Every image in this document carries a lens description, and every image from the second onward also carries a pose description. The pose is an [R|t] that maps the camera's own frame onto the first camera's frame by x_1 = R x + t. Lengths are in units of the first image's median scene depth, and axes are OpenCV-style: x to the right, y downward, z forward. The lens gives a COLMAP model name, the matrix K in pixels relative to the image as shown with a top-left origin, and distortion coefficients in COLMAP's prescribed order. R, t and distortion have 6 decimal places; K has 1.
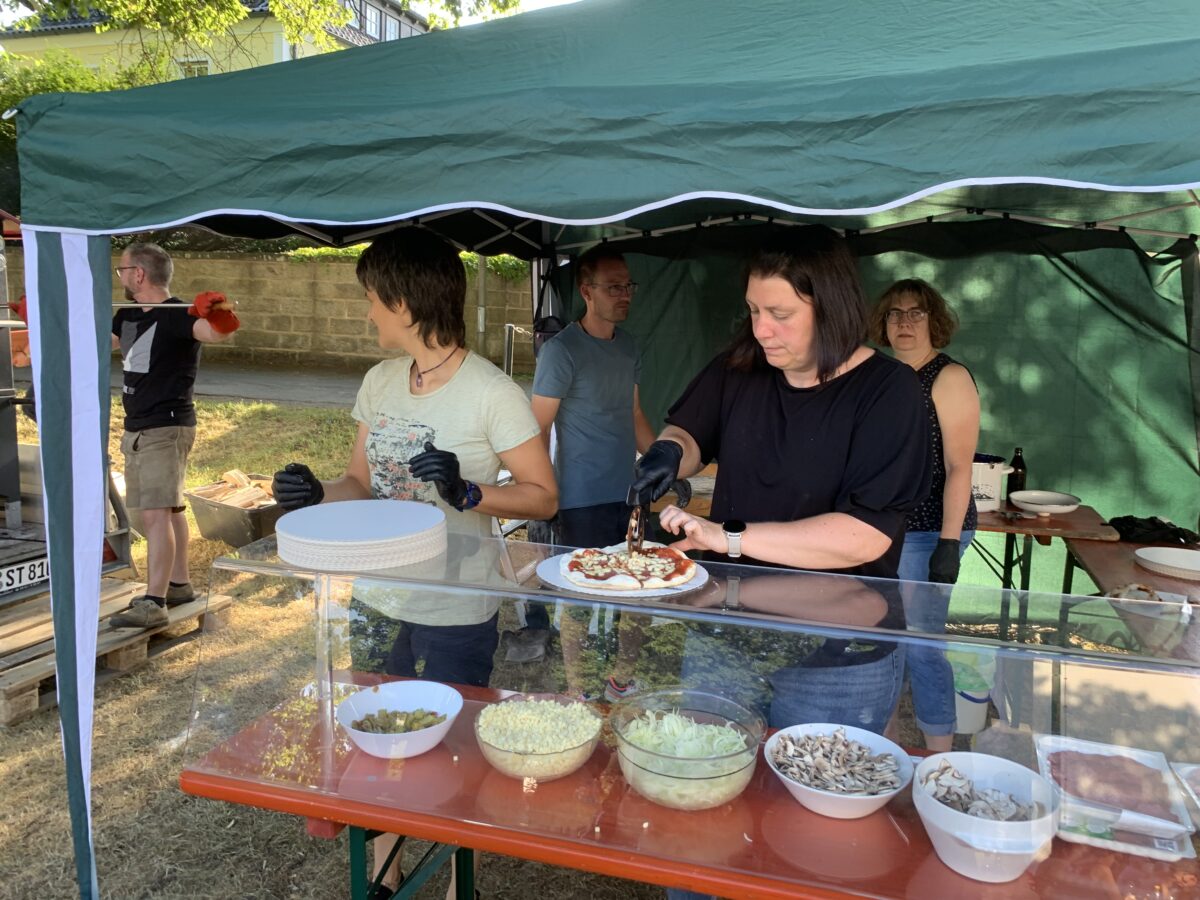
lens RADIAL K [[908.9, 0, 600.9], [0, 908.9, 430.0], [0, 0, 1]] dist [0.005712, -0.002833]
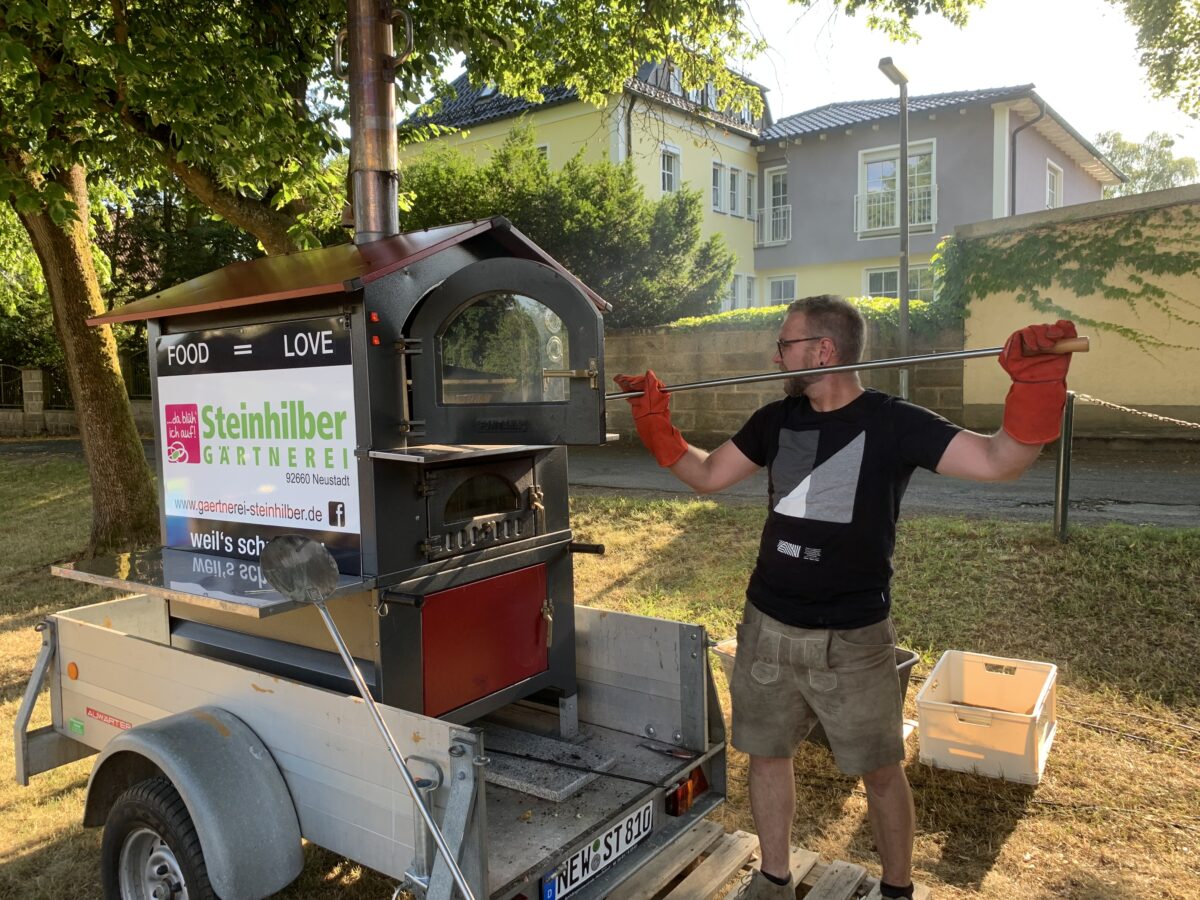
lens RADIAL K [[919.6, 0, 600.0], [0, 919.6, 450.0], [0, 0, 1]] dist [0.038211, -0.002853]
pose [[0.948555, -0.026030, -0.315540, -0.204821], [0.010071, 0.998591, -0.052102, -0.035036], [0.316451, 0.046244, 0.947481, 0.176075]]
